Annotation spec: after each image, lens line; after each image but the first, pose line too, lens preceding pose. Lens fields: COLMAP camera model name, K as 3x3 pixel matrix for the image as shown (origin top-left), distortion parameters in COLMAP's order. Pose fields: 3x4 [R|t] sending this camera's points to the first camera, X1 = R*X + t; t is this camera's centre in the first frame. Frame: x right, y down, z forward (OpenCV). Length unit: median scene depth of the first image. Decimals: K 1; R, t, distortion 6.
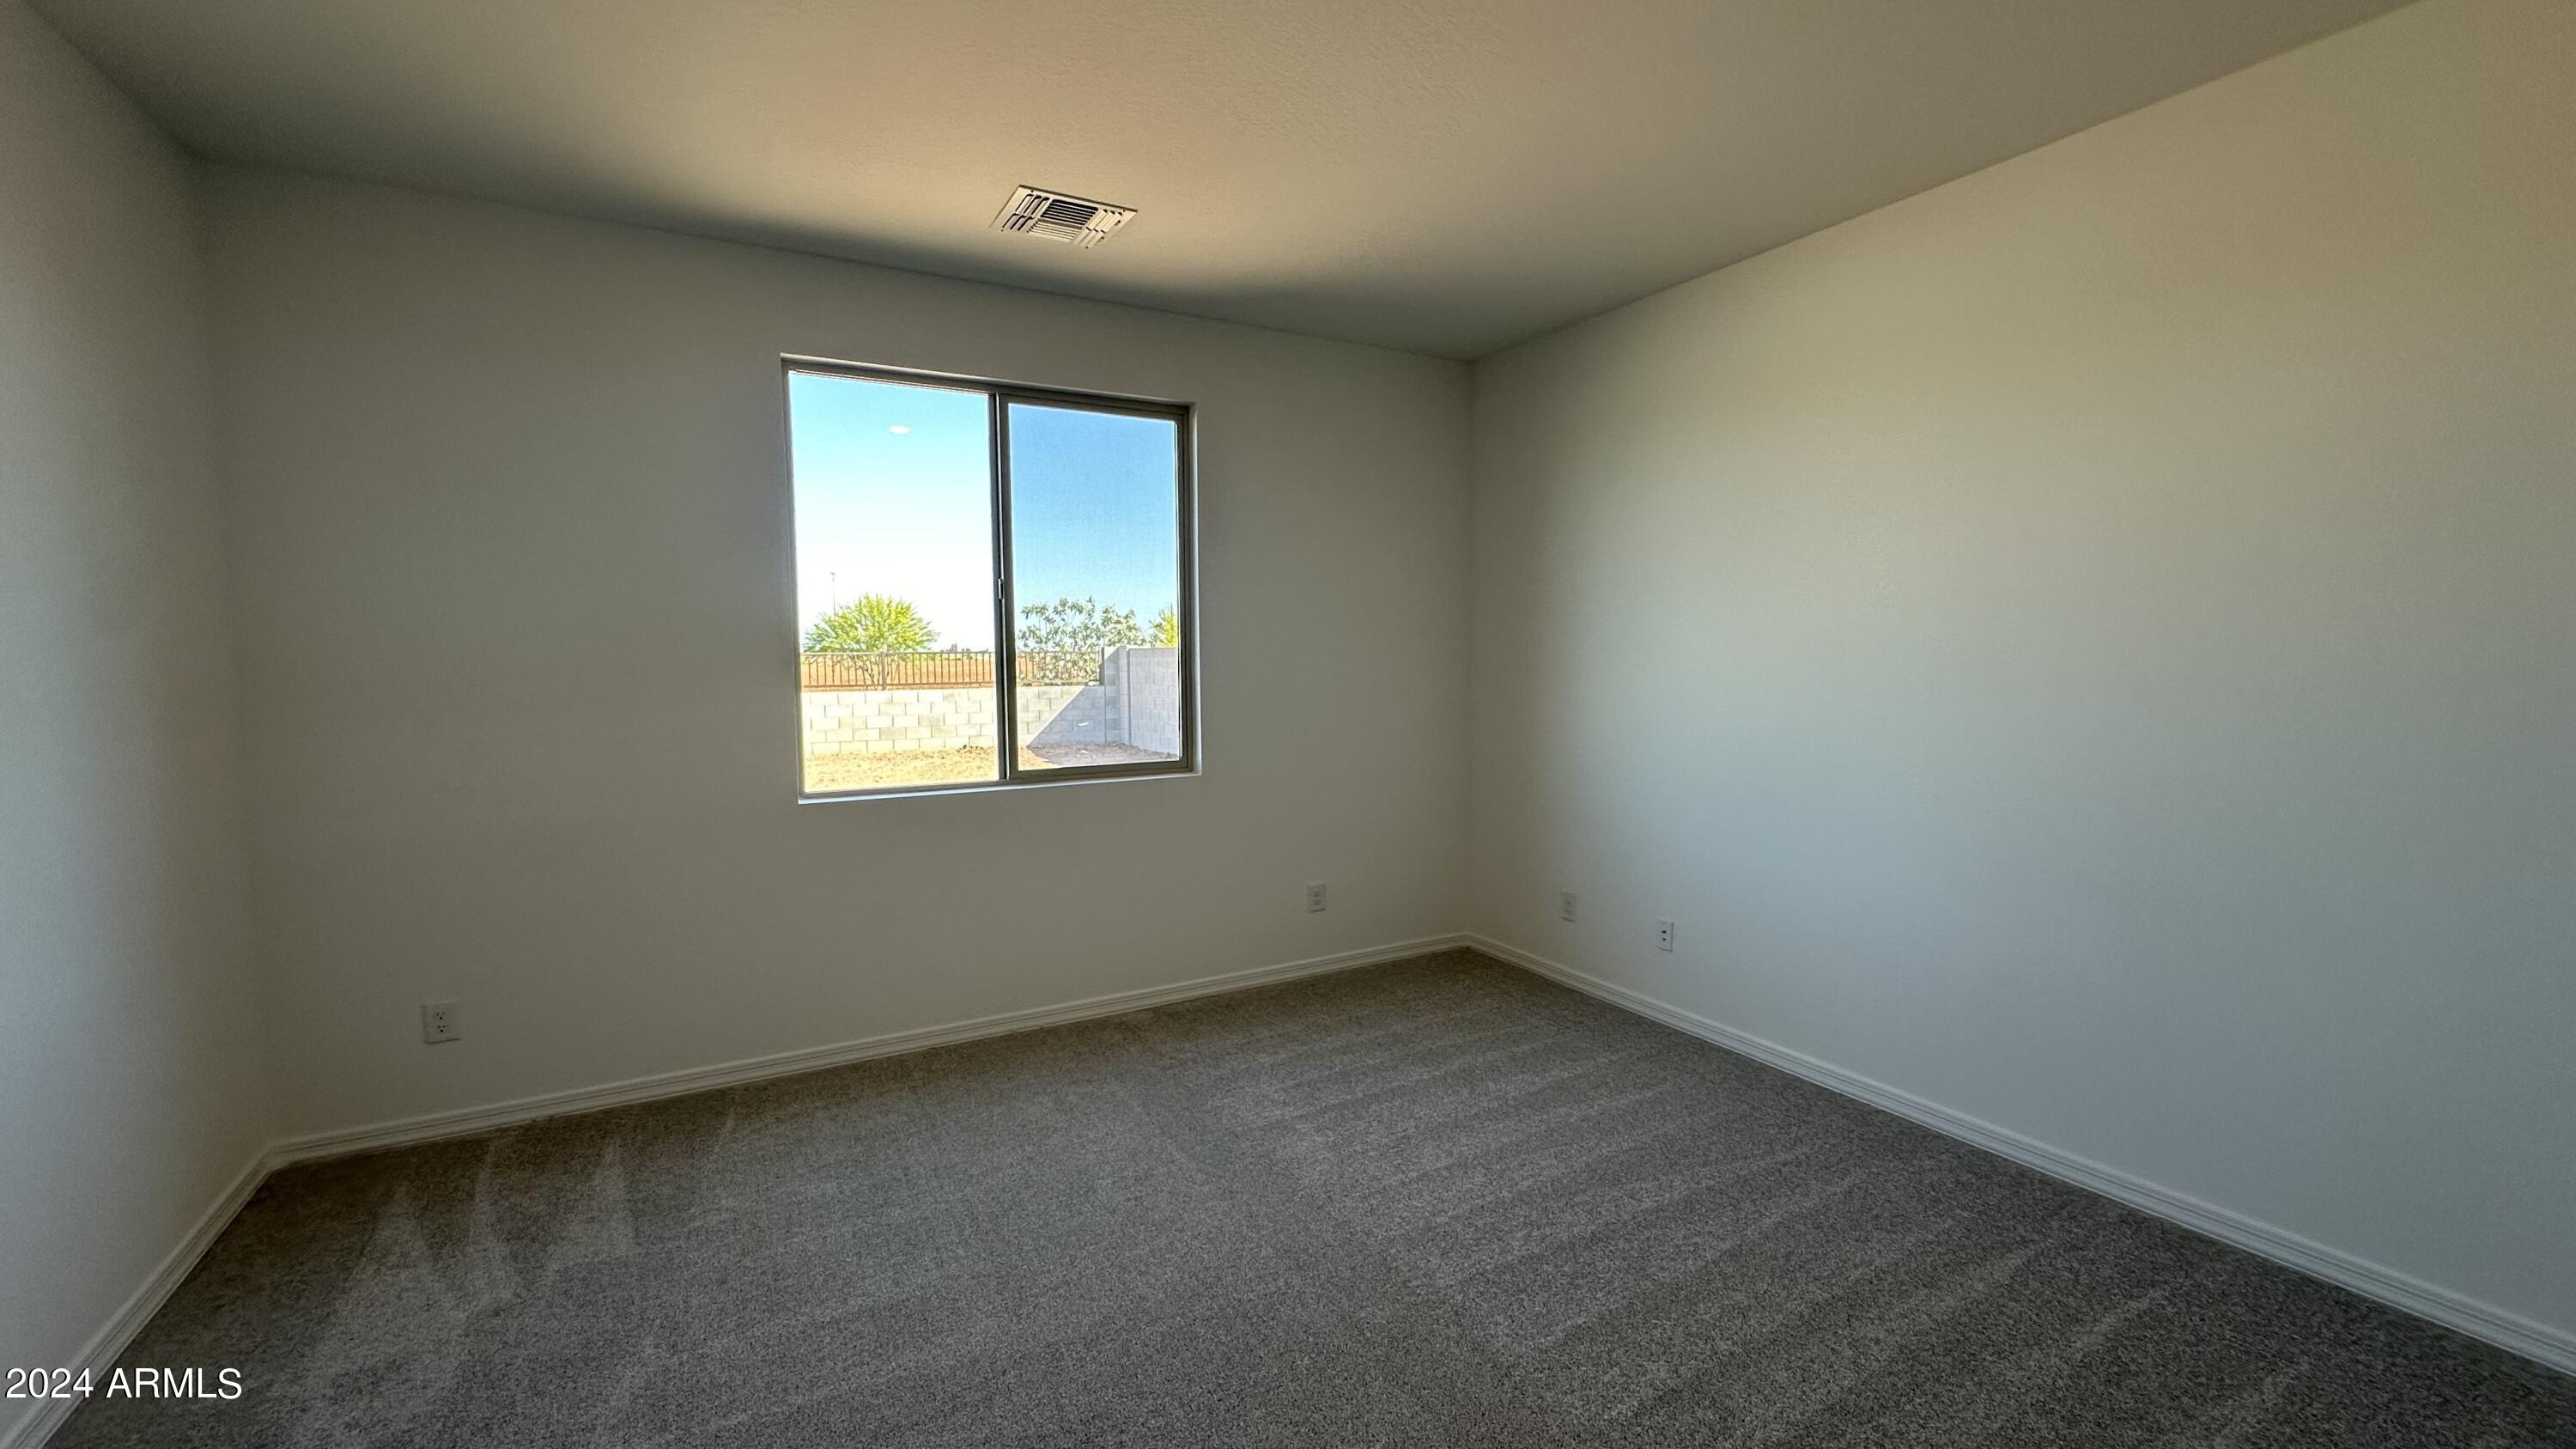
lens RADIAL K [[1029.8, 0, 1283.8], [0, 1029.8, 723.1], [0, 0, 1]] dist [-0.001519, 0.000089]
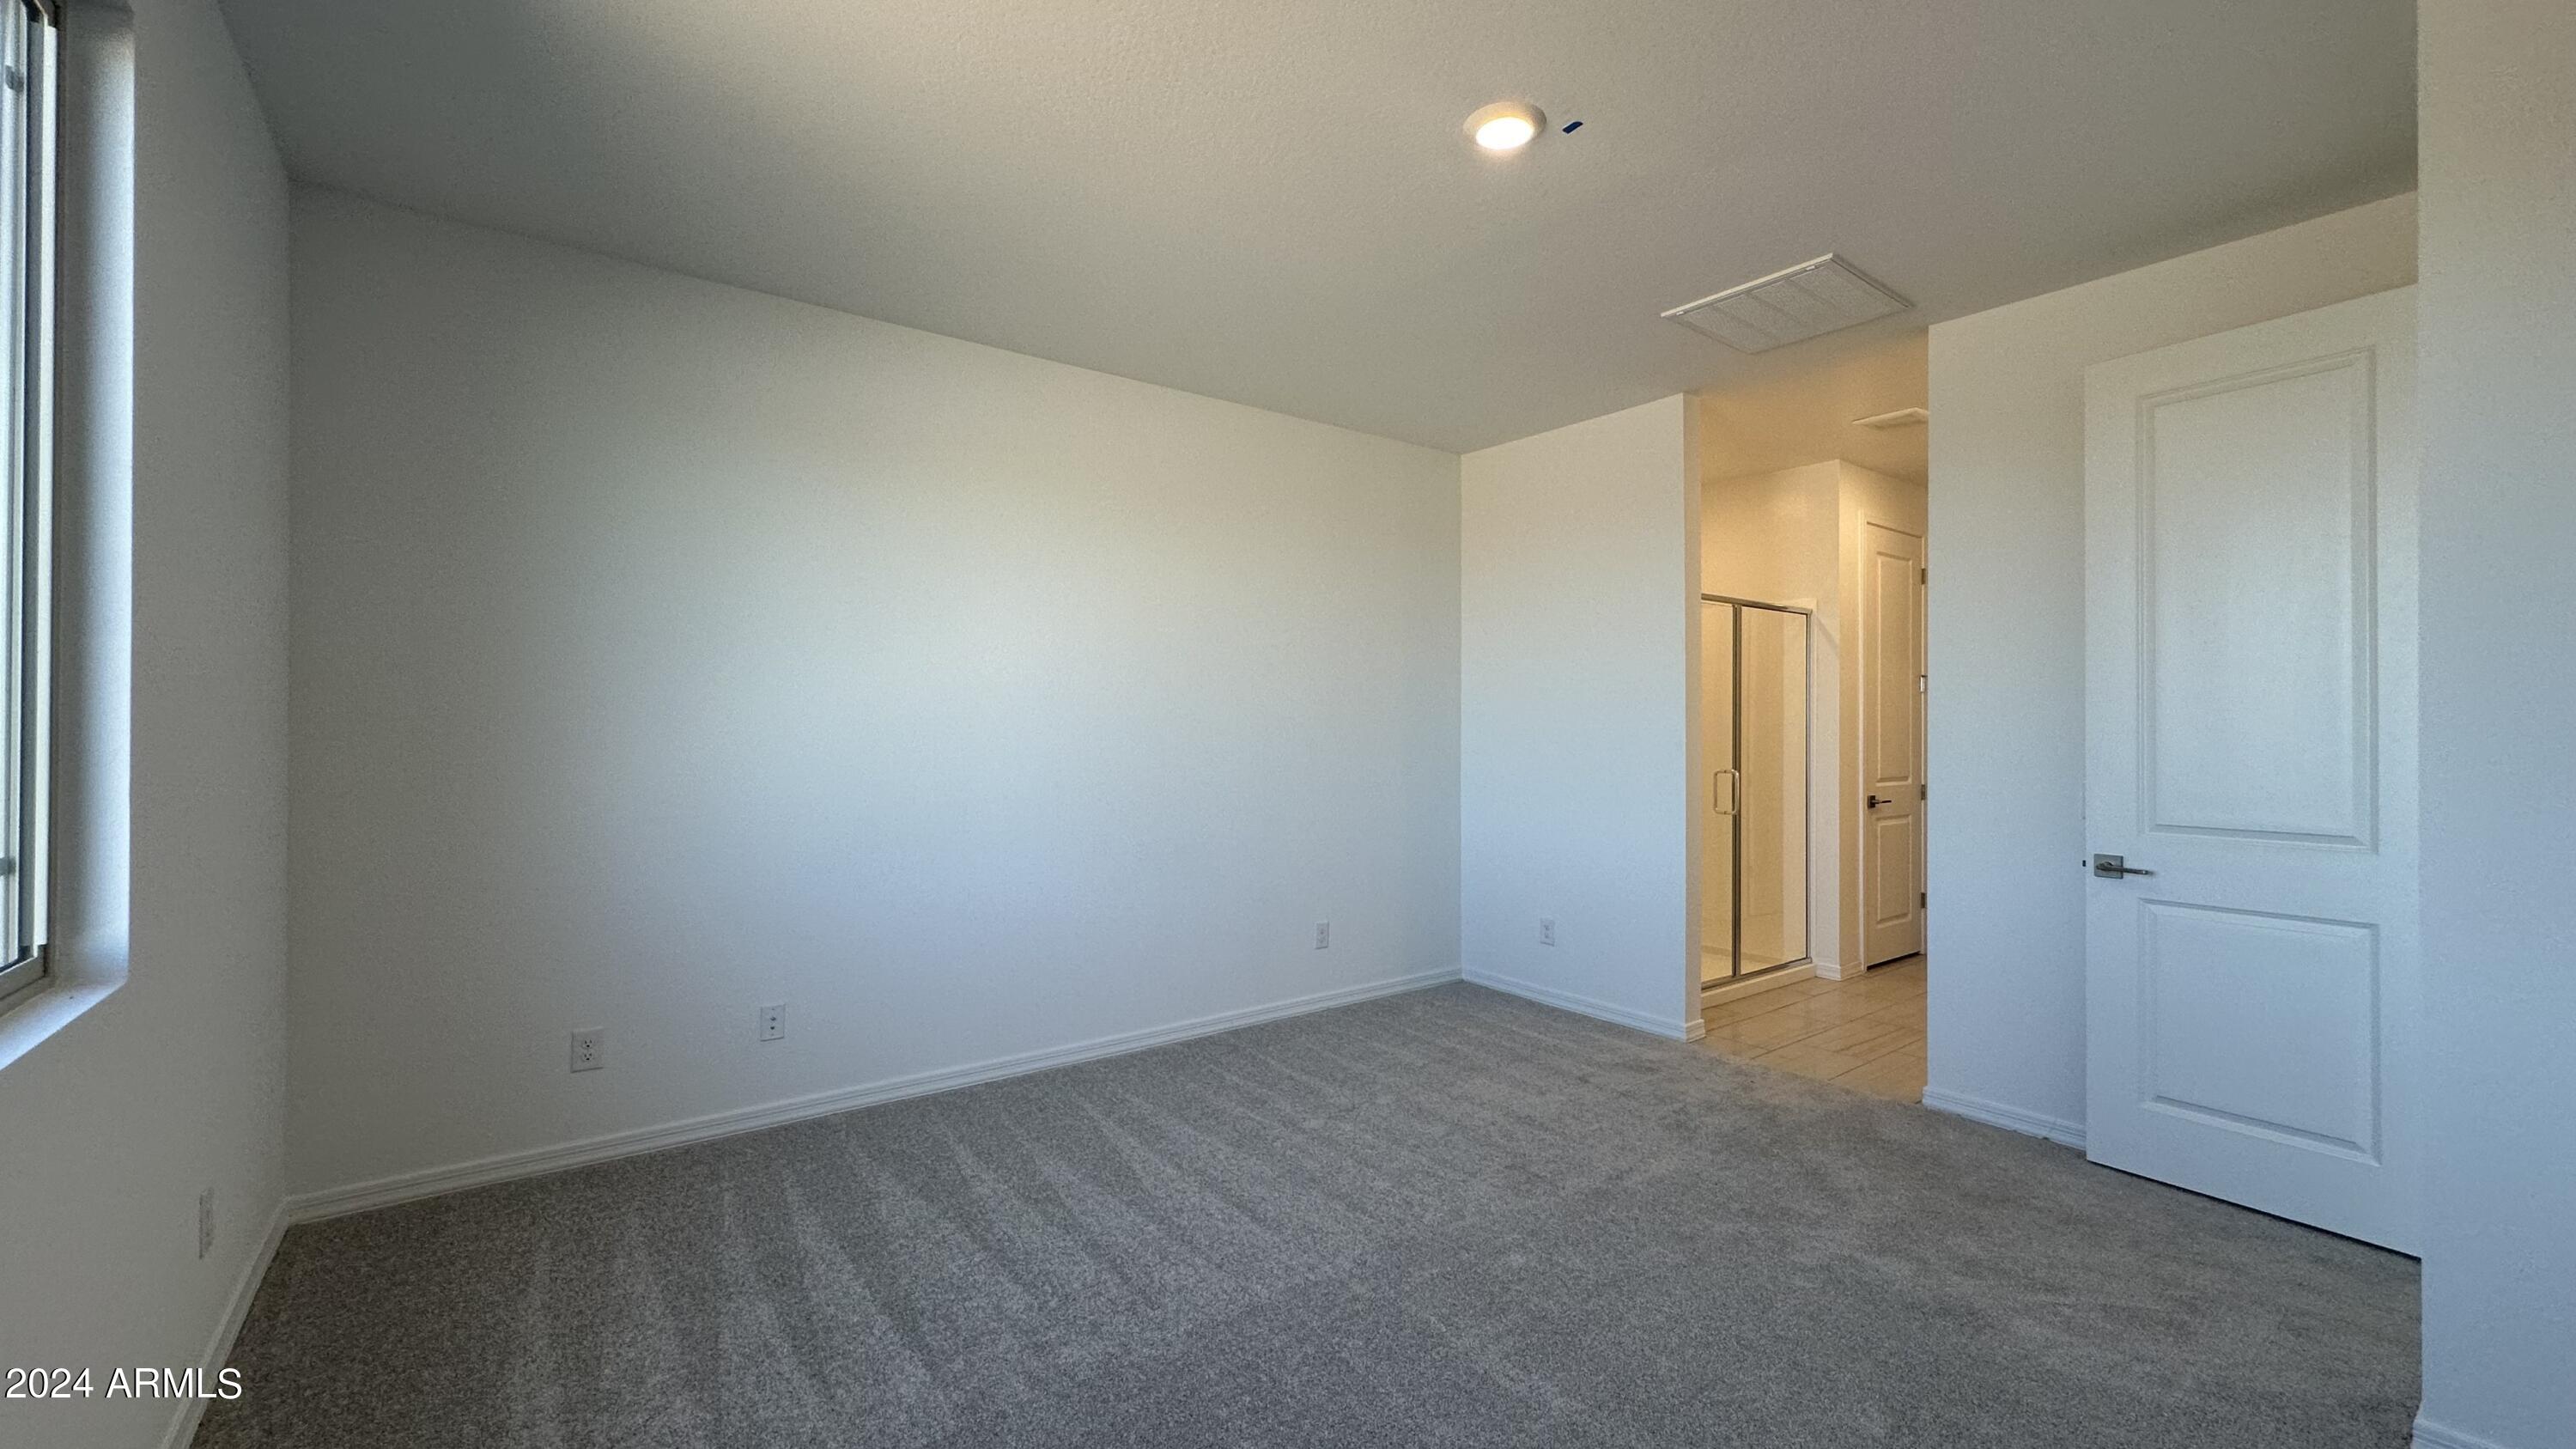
lens RADIAL K [[1029.8, 0, 1283.8], [0, 1029.8, 723.1], [0, 0, 1]] dist [-0.001519, 0.000089]
pose [[-0.144433, 0.010000, 0.989464, -0.598835], [0.073587, 0.997289, 0.000663, -0.015912], [-0.986775, 0.072907, -0.144777, 0.745061]]
